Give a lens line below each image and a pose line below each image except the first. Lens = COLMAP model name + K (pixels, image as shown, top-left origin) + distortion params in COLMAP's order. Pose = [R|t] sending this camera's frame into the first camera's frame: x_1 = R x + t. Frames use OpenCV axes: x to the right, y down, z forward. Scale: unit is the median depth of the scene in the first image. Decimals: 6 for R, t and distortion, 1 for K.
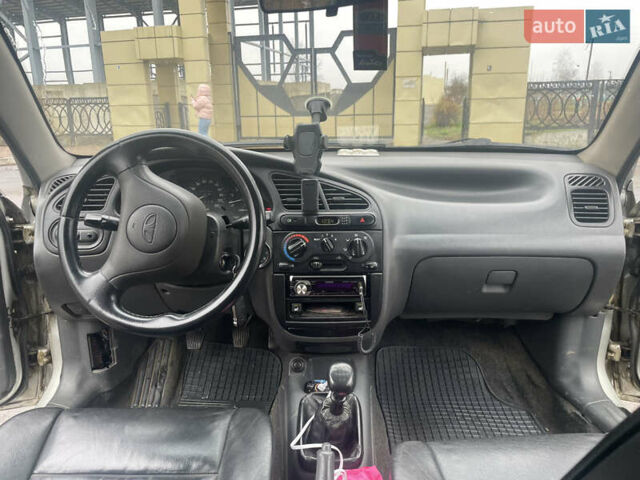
lens RADIAL K [[476.4, 0, 319.4], [0, 476.4, 240.6], [0, 0, 1]] dist [0.084198, -0.118578]
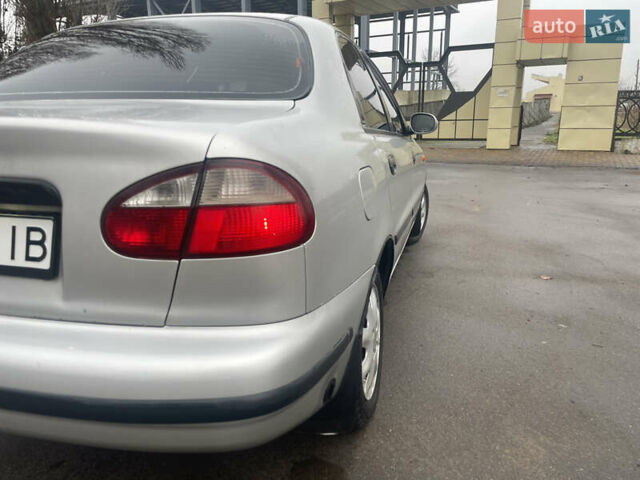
lens RADIAL K [[484.6, 0, 330.2], [0, 484.6, 238.2], [0, 0, 1]] dist [0.080218, -0.079450]
pose [[0.968383, 0.068288, -0.239940, 0.082670], [-0.073455, 0.997218, -0.012645, 0.048770], [0.238409, 0.029870, 0.970705, -0.171863]]
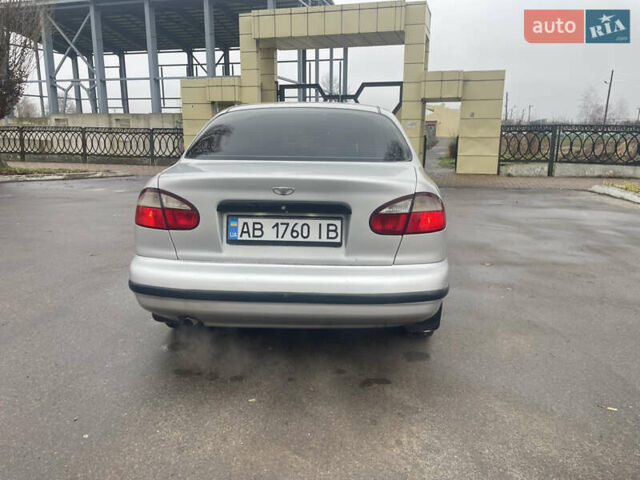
lens RADIAL K [[484.6, 0, 330.2], [0, 484.6, 238.2], [0, 0, 1]] dist [0.080218, -0.079450]
pose [[0.998634, 0.033542, -0.040061, 0.024981], [-0.036001, 0.997407, -0.062321, 0.065321], [0.037867, 0.063678, 0.997252, -0.277983]]
